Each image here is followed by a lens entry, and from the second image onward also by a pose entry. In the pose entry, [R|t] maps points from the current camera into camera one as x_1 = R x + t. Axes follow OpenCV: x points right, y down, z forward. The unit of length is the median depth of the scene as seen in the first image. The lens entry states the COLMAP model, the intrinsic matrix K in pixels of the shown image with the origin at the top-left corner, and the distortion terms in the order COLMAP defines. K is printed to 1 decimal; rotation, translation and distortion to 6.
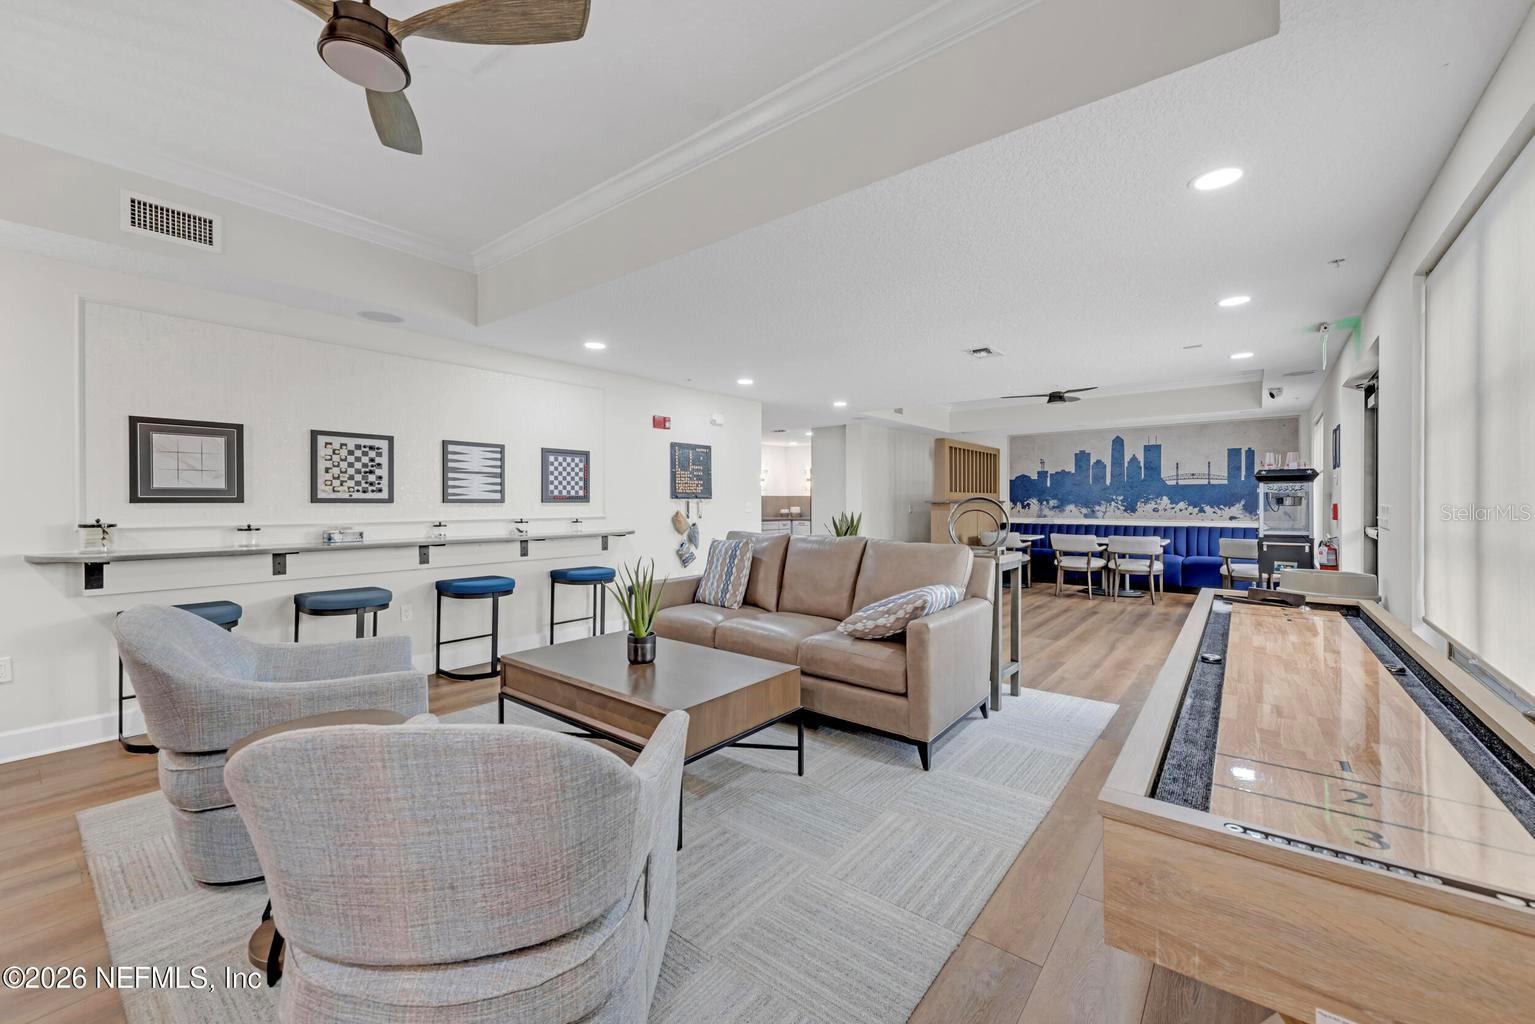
lens RADIAL K [[605.1, 0, 771.1], [0, 605.1, 513.6], [0, 0, 1]] dist [0.001144, -0.000063]
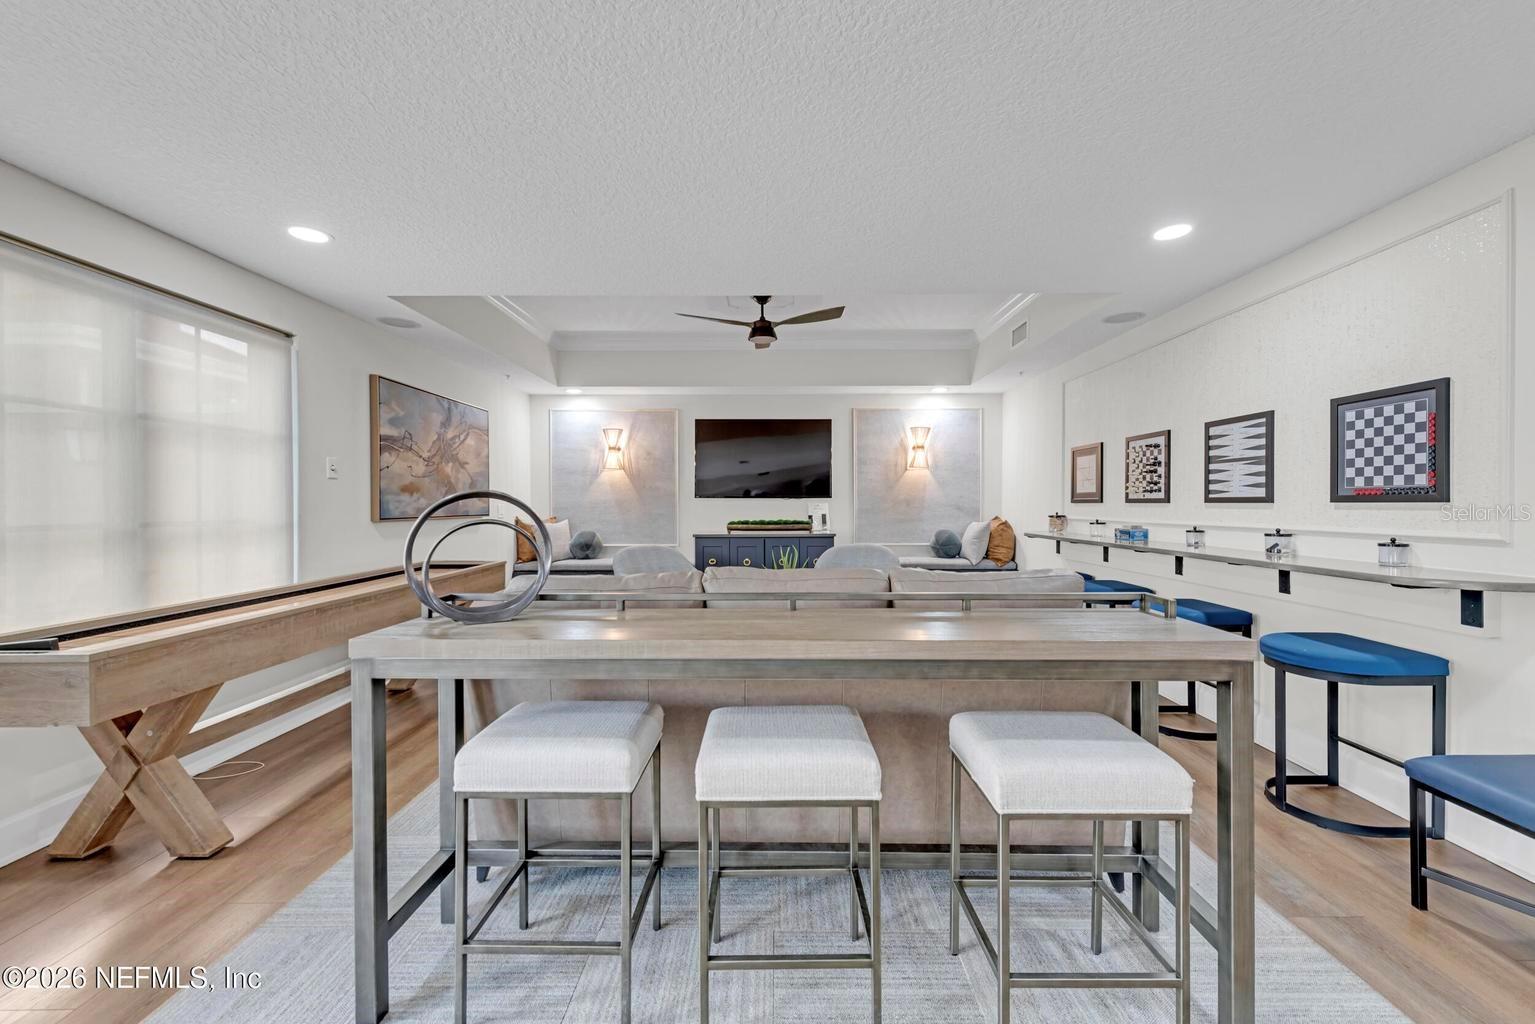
lens RADIAL K [[605.1, 0, 771.1], [0, 605.1, 513.6], [0, 0, 1]] dist [0.001144, -0.000063]
pose [[-0.791897, 0.015369, -0.610461, 0.351847], [-0.005506, 0.999463, 0.032306, -0.024008], [0.610630, 0.028944, -0.791387, 1.169044]]
